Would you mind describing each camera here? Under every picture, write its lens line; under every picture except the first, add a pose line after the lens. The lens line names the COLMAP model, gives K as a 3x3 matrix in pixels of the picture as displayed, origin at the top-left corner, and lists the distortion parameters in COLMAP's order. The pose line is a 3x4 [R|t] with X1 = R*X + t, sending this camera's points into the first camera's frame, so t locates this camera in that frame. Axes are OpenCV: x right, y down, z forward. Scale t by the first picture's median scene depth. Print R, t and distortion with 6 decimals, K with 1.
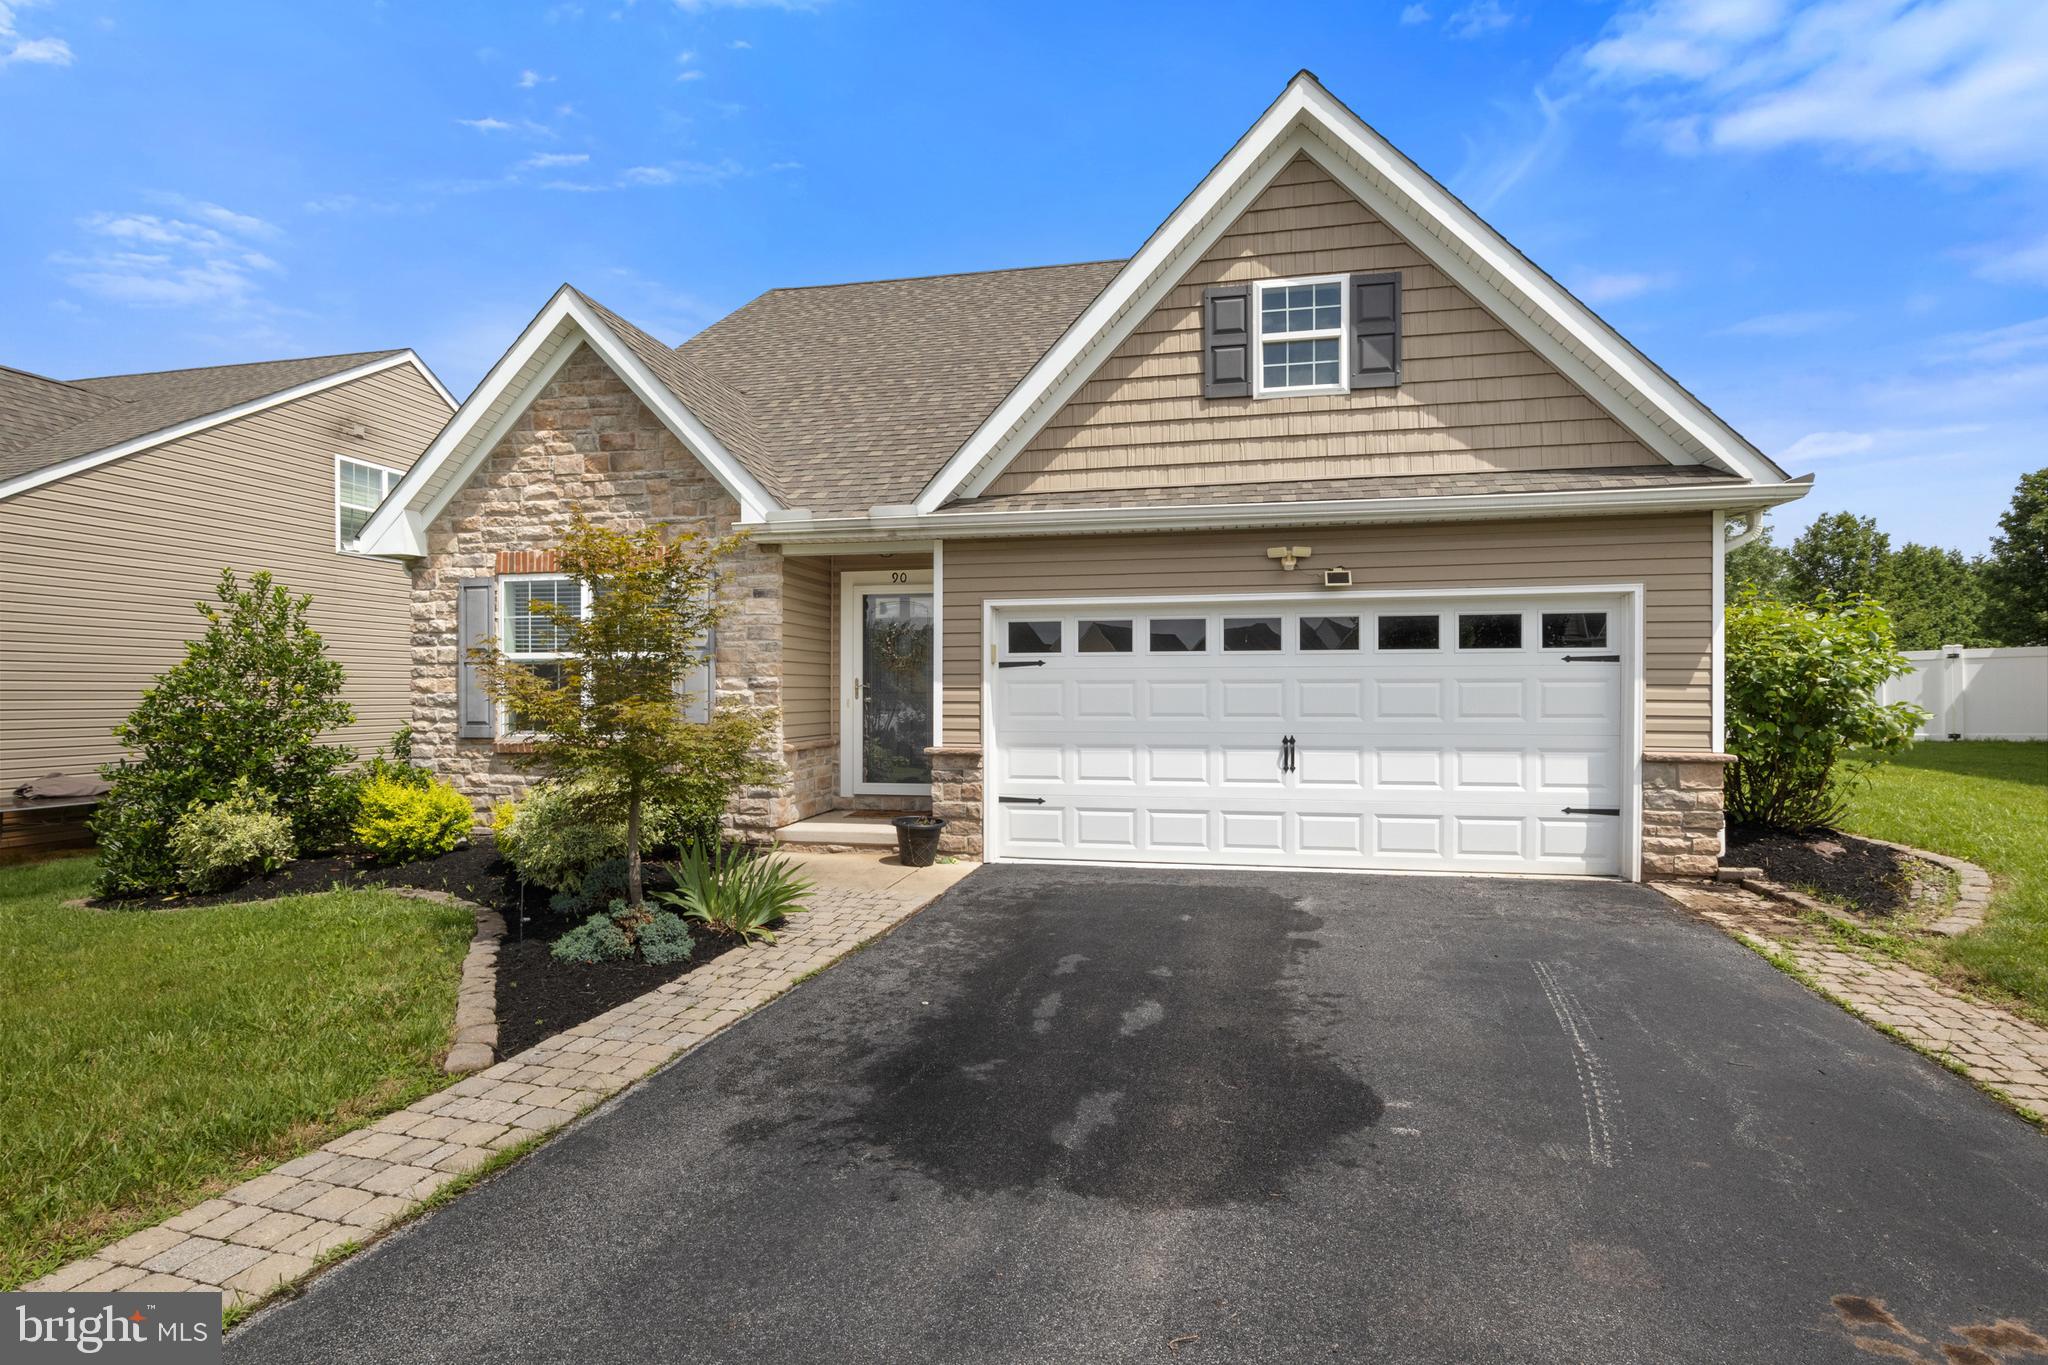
lens RADIAL K [[1015.2, 0, 1036.7], [0, 1015.2, 690.6], [0, 0, 1]] dist [-0.012466, 0.000853]
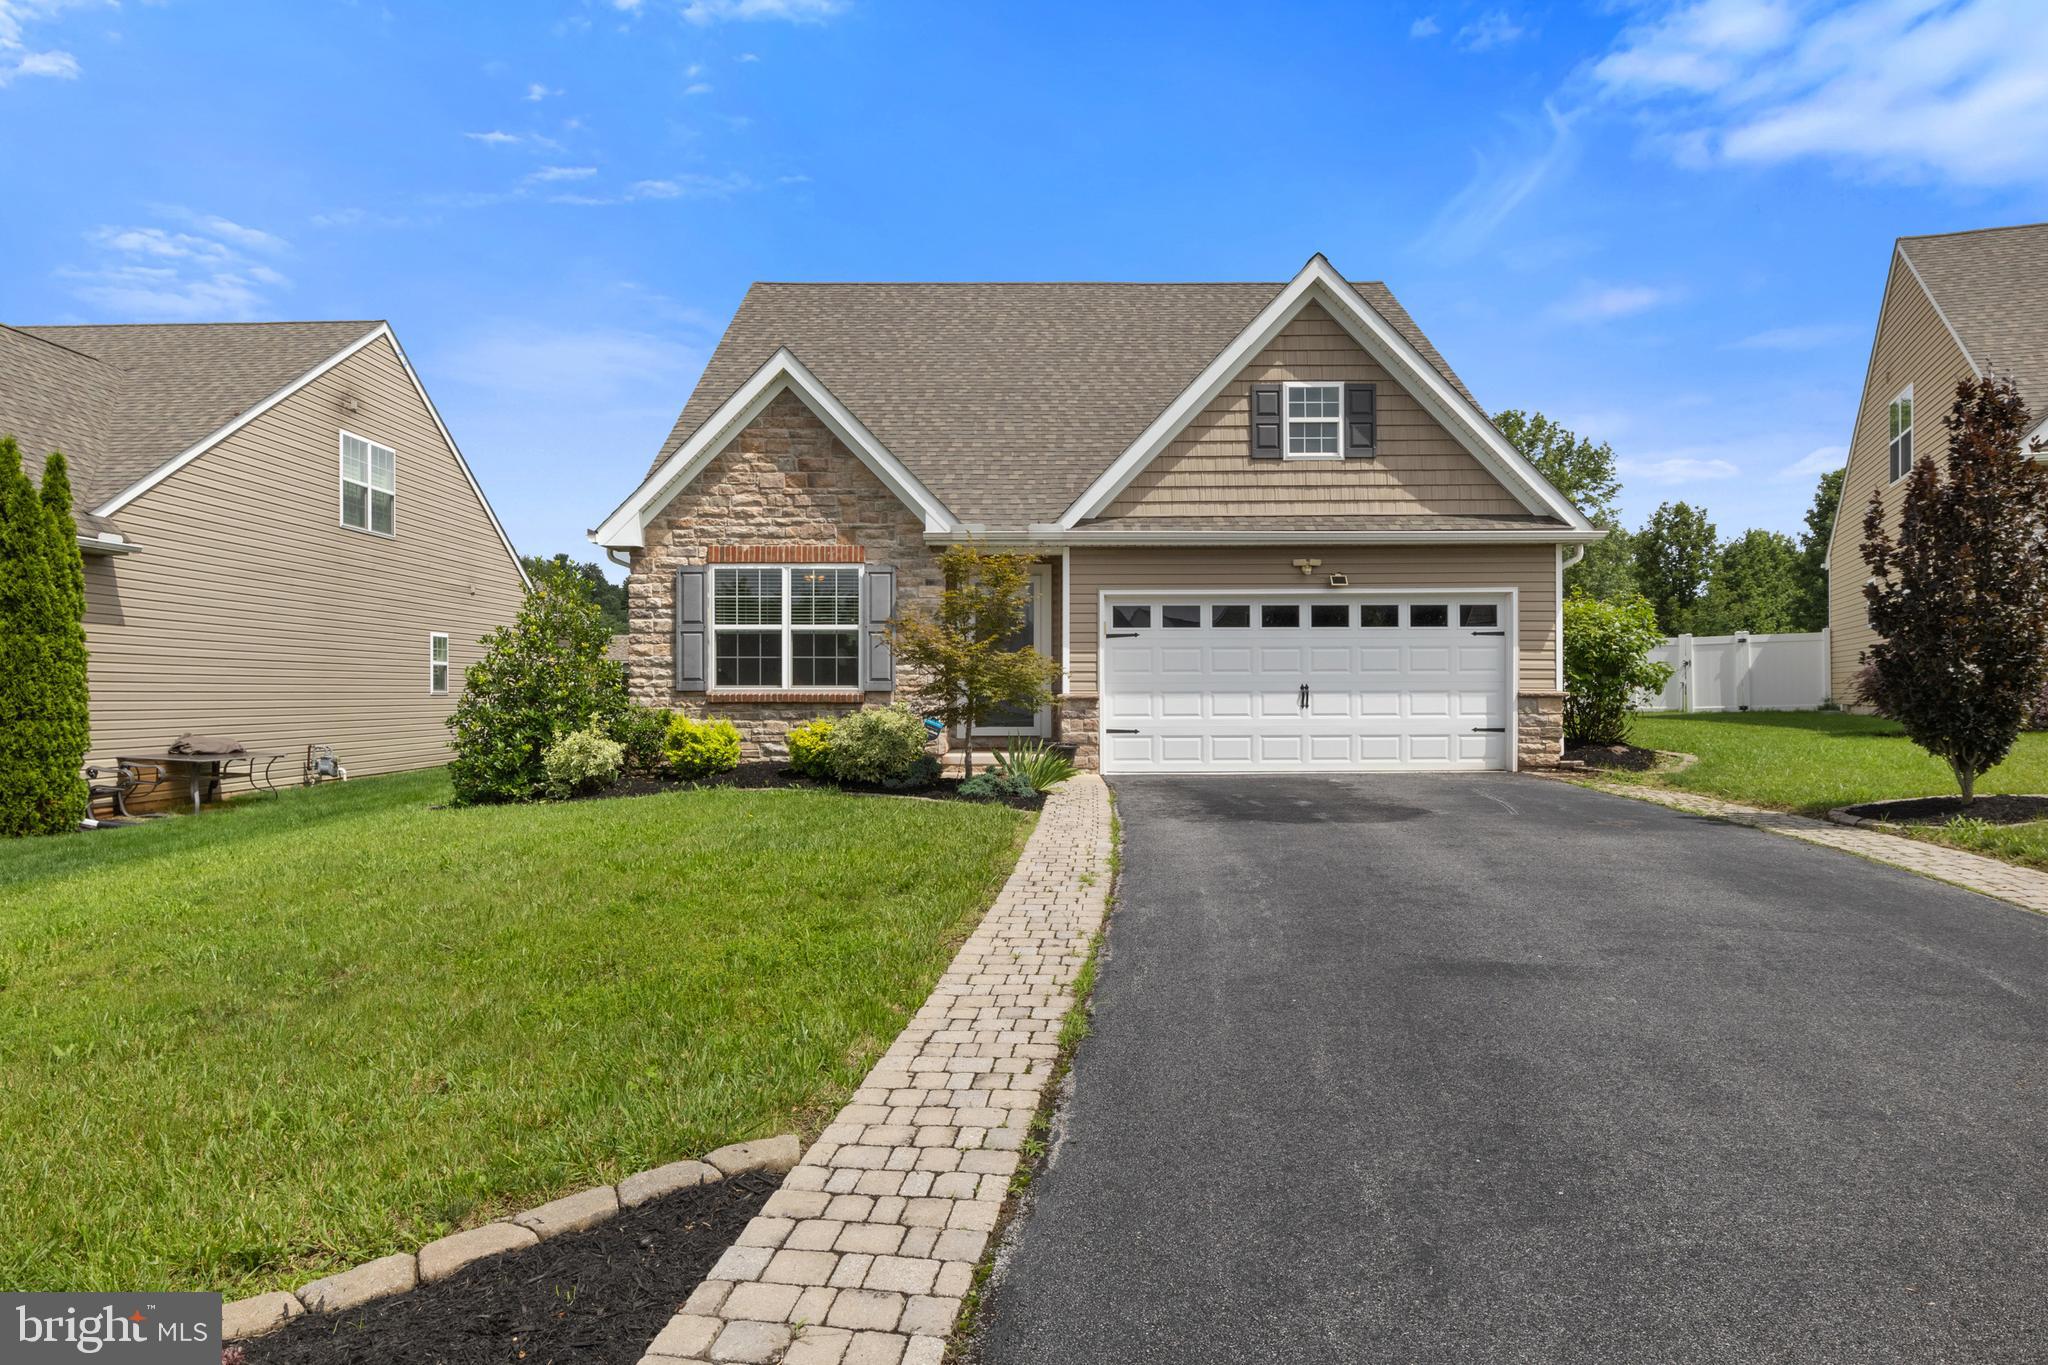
lens RADIAL K [[1411.4, 0, 1021.7], [0, 1411.4, 678.3], [0, 0, 1]] dist [-0.036861, -0.002083]
pose [[0.976715, 0.000931, 0.214537, -0.593650], [0.001280, 0.999947, -0.010167, 0.055499], [-0.214535, 0.010205, 0.976663, -0.924652]]
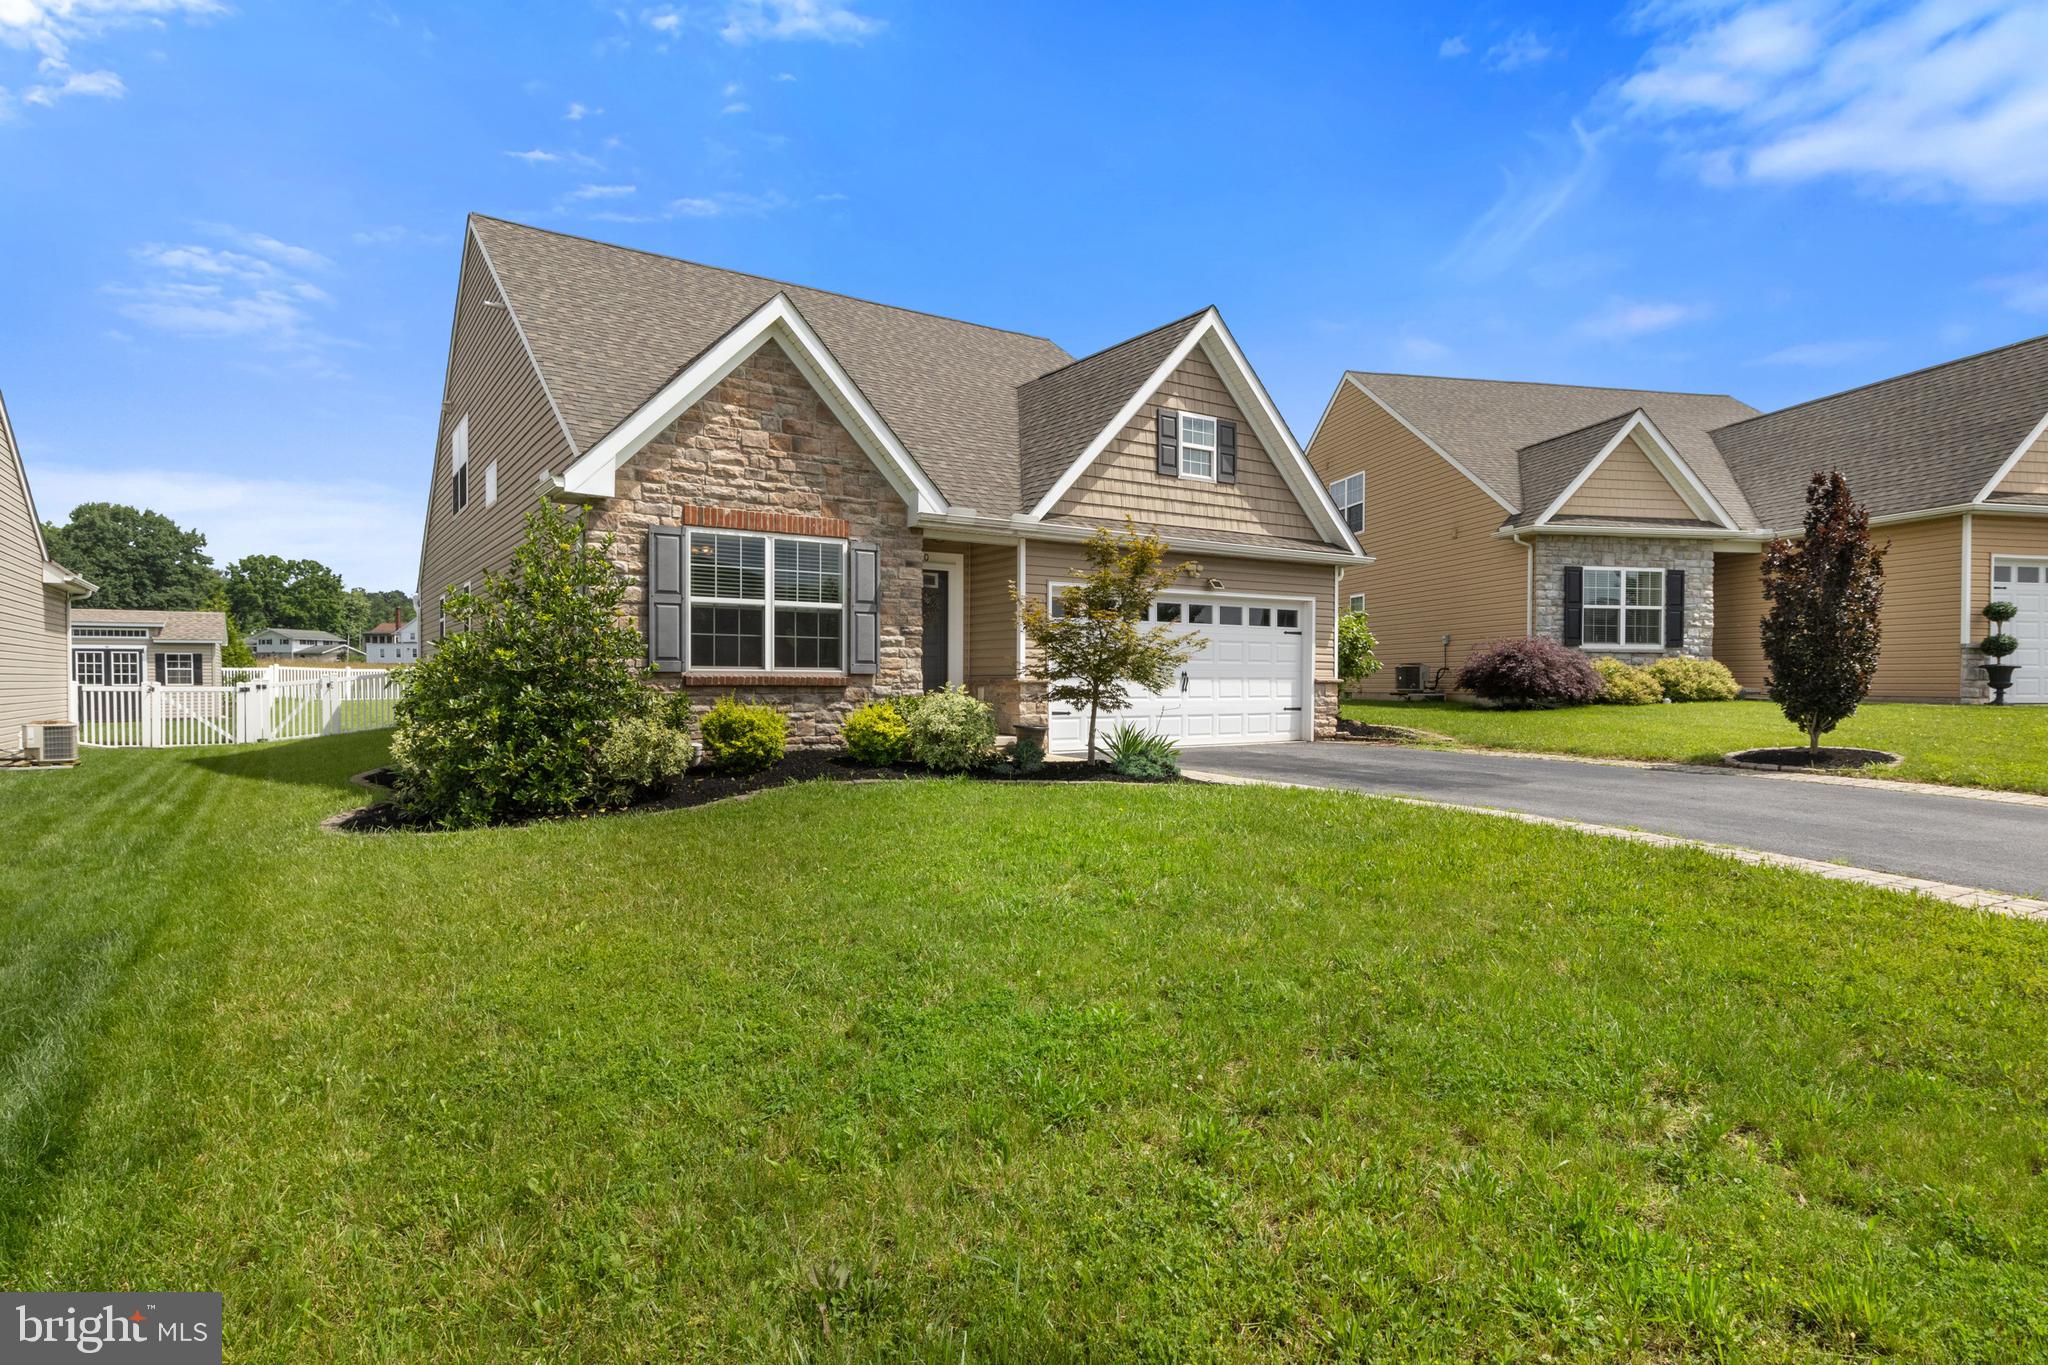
lens RADIAL K [[1092.7, 0, 1039.0], [0, 1092.7, 689.1], [0, 0, 1]] dist [-0.017240, 0.000502]
pose [[0.689530, -0.001694, 0.724255, -1.272145], [-0.002990, 0.999982, 0.005185, 0.065234], [-0.724251, -0.005741, 0.689513, -0.122789]]
